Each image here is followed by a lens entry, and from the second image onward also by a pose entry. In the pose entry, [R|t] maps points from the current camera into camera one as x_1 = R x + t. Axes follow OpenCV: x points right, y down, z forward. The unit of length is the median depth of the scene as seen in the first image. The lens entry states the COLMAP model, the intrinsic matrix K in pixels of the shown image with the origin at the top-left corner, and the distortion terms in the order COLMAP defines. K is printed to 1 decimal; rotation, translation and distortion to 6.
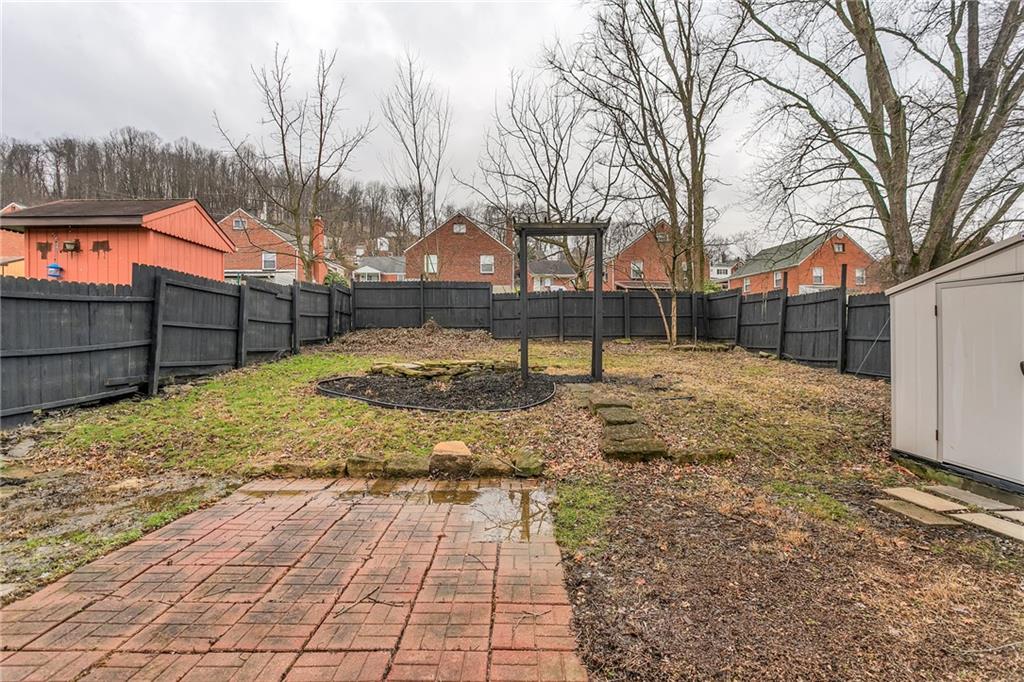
lens RADIAL K [[495.8, 0, 511.4], [0, 495.8, 341.3], [0, 0, 1]] dist [-0.013135, 0.004726]
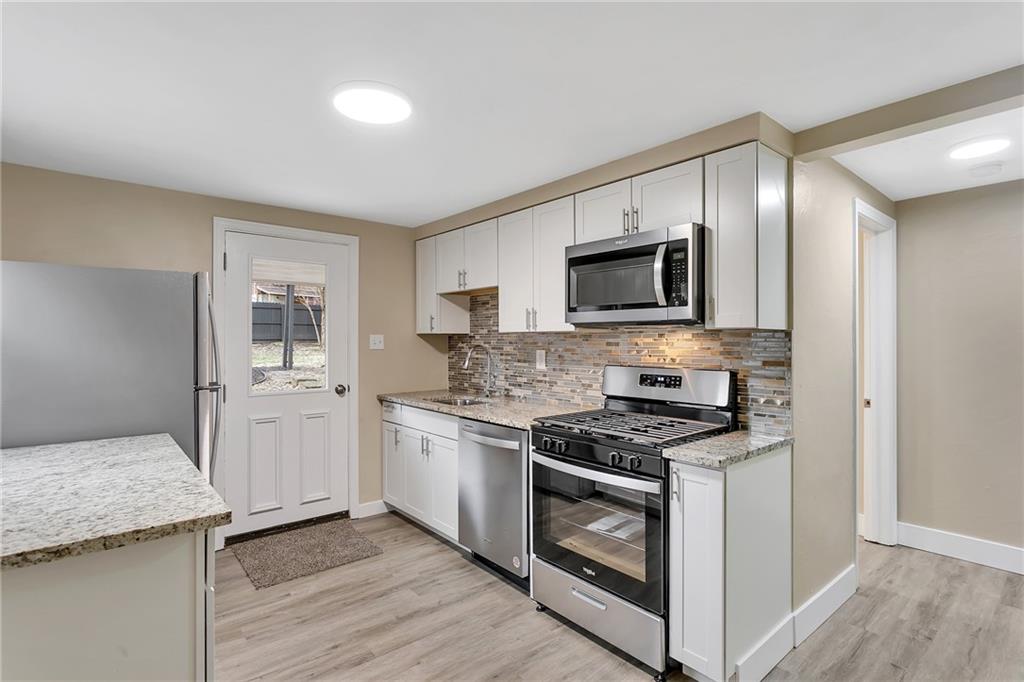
lens RADIAL K [[495.8, 0, 517.6], [0, 495.8, 339.2], [0, 0, 1]] dist [-0.013135, 0.004726]
pose [[0.749946, 0.007606, 0.661455, -0.202693], [-0.002264, 0.999958, -0.008931, -0.003395], [-0.661495, 0.005200, 0.749932, -0.426756]]
